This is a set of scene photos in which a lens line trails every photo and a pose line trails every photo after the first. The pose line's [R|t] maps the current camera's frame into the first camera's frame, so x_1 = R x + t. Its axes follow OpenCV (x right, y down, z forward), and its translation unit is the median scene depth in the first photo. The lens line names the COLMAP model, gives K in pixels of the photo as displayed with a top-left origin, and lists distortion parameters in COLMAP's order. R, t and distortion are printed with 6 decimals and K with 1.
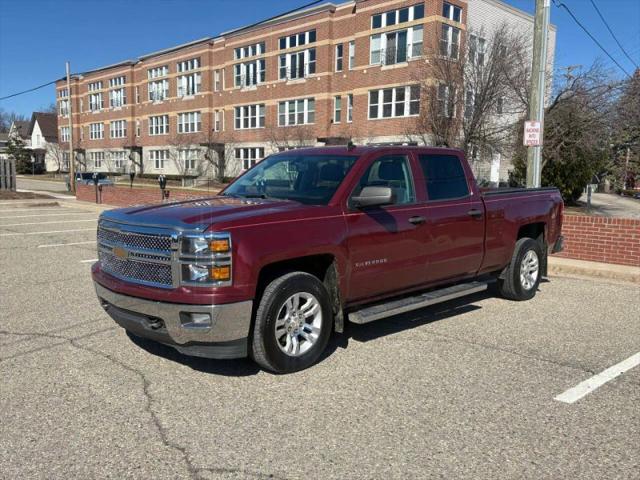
lens RADIAL K [[561.3, 0, 320.0], [0, 561.3, 240.0], [0, 0, 1]] dist [0.082520, -0.130022]
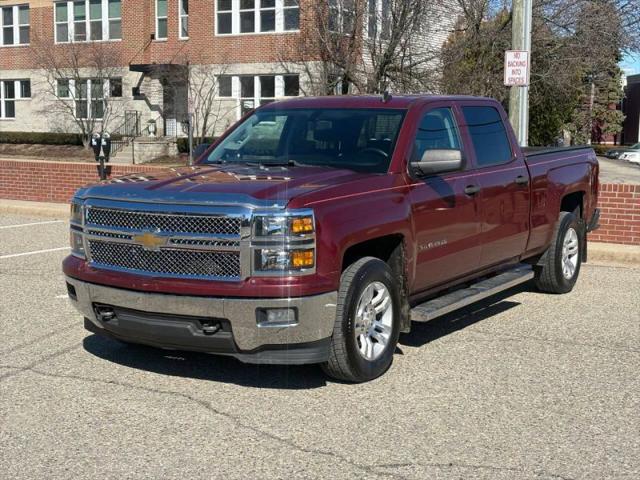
lens RADIAL K [[947.0, 0, 320.0], [0, 947.0, 240.0], [0, 0, 1]] dist [0.245514, -0.943373]
pose [[0.973126, -0.035578, 0.227508, -0.259585], [0.034442, 0.999367, 0.008963, 0.011316], [-0.227682, -0.000887, 0.973735, -0.194139]]
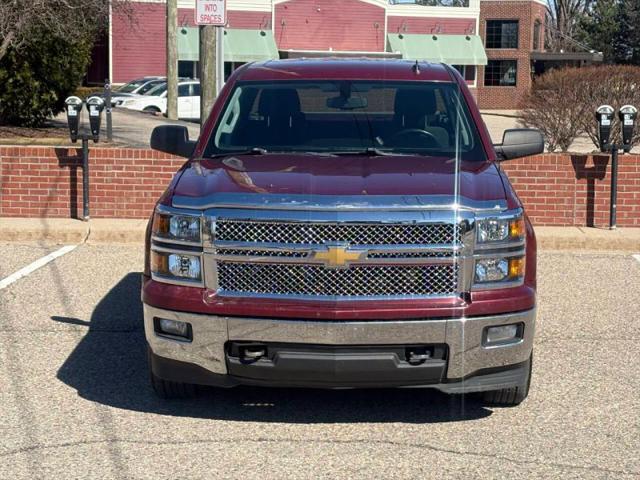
lens RADIAL K [[1381.2, 0, 270.7], [0, 1381.2, 240.5], [0, 0, 1]] dist [-0.013202, -0.044013]
pose [[0.749024, -0.095801, 0.655580, -0.863543], [0.079965, 0.995329, 0.054086, -0.051666], [-0.657700, 0.011911, 0.753186, -0.060786]]
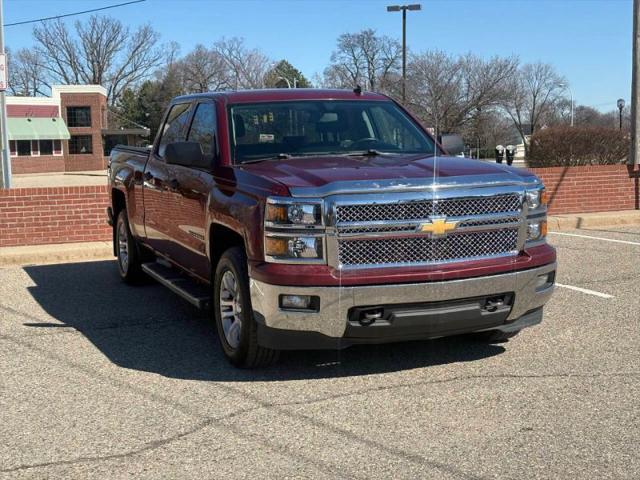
lens RADIAL K [[947.0, 0, 320.0], [0, 947.0, 240.0], [0, 0, 1]] dist [0.245514, -0.943373]
pose [[0.404304, -0.124030, 0.906176, -0.962674], [0.131880, 0.988315, 0.076432, -0.048666], [-0.905067, 0.088604, 0.415937, 0.380476]]
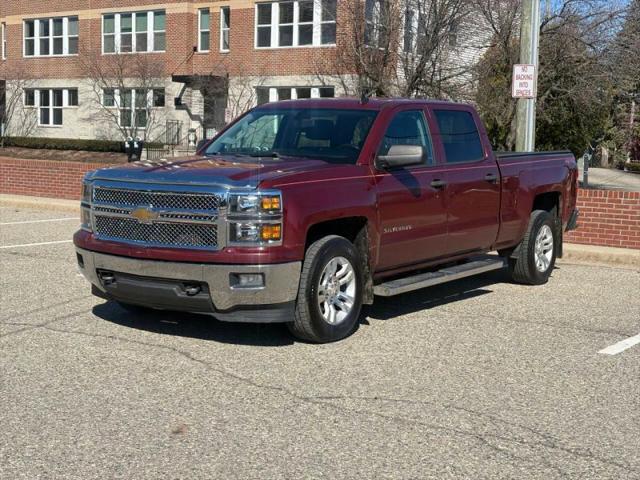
lens RADIAL K [[947.0, 0, 320.0], [0, 947.0, 240.0], [0, 0, 1]] dist [0.245514, -0.943373]
pose [[0.983151, -0.009430, 0.182550, -0.217709], [0.010927, 0.999914, -0.007199, 0.047286], [-0.182467, 0.009073, 0.983170, -0.337878]]
